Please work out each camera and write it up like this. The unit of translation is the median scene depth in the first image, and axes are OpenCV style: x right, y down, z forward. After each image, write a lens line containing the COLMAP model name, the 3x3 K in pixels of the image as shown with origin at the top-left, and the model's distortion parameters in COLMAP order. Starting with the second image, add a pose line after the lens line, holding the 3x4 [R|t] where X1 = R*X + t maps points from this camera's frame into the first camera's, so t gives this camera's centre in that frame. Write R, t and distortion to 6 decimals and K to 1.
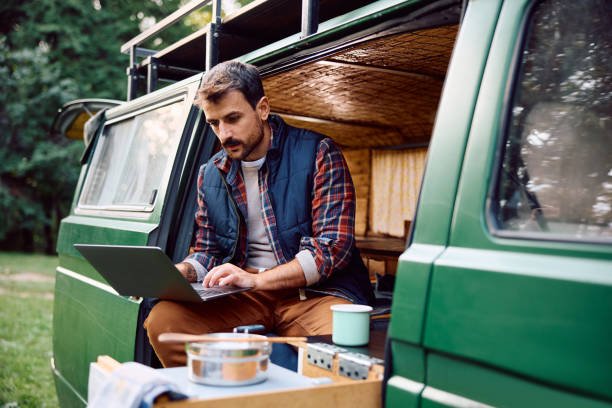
lens RADIAL K [[733.0, 0, 305.5], [0, 733.0, 203.5], [0, 0, 1]] dist [0.006540, 0.000000]
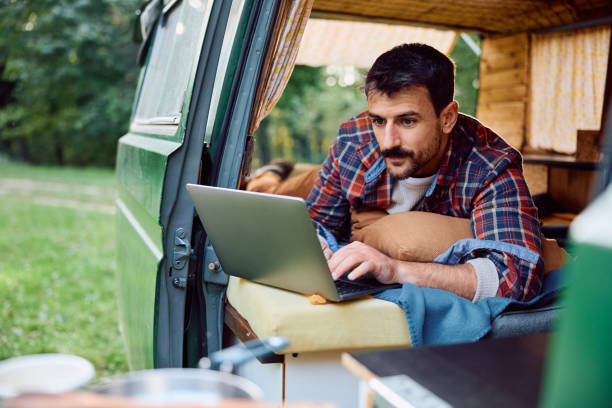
lens RADIAL K [[733.0, 0, 306.1], [0, 733.0, 205.2], [0, 0, 1]] dist [0.006540, 0.000000]
pose [[0.976722, -0.001587, -0.214504, 0.029985], [0.026260, 0.993336, 0.112225, 0.008326], [0.212897, -0.115246, 0.970254, 0.236584]]
